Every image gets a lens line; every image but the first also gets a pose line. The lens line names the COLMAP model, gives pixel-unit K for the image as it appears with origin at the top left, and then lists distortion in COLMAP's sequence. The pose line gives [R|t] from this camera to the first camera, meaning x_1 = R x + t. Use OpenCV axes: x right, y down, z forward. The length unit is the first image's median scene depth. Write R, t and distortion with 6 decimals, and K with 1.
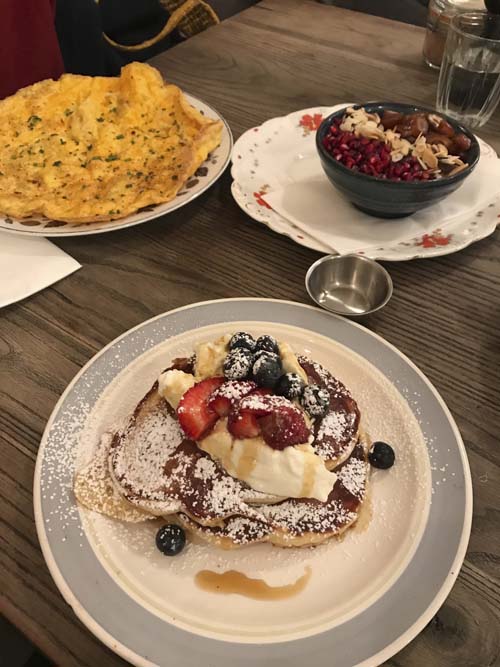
lens RADIAL K [[562.8, 0, 250.5], [0, 562.8, 332.5], [0, 0, 1]] dist [0.005201, -0.007659]
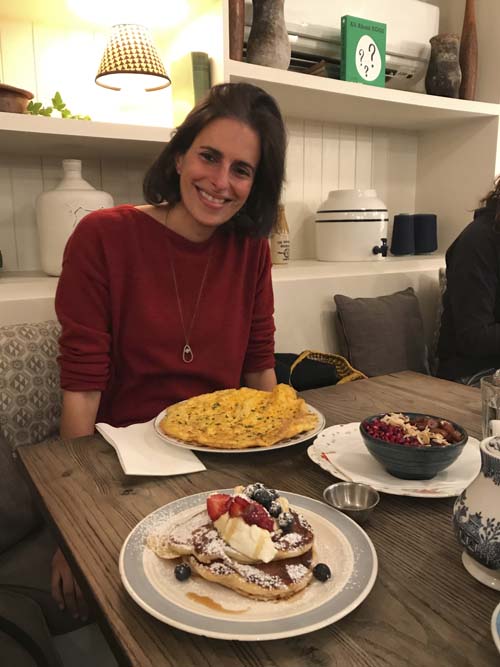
lens RADIAL K [[562.8, 0, 249.2], [0, 562.8, 333.4], [0, 0, 1]] dist [0.005201, -0.007659]
pose [[0.917313, 0.056973, -0.394070, 0.469491], [-0.284193, 0.786876, -0.547778, 0.458486], [0.278875, 0.614475, 0.738003, -0.470503]]
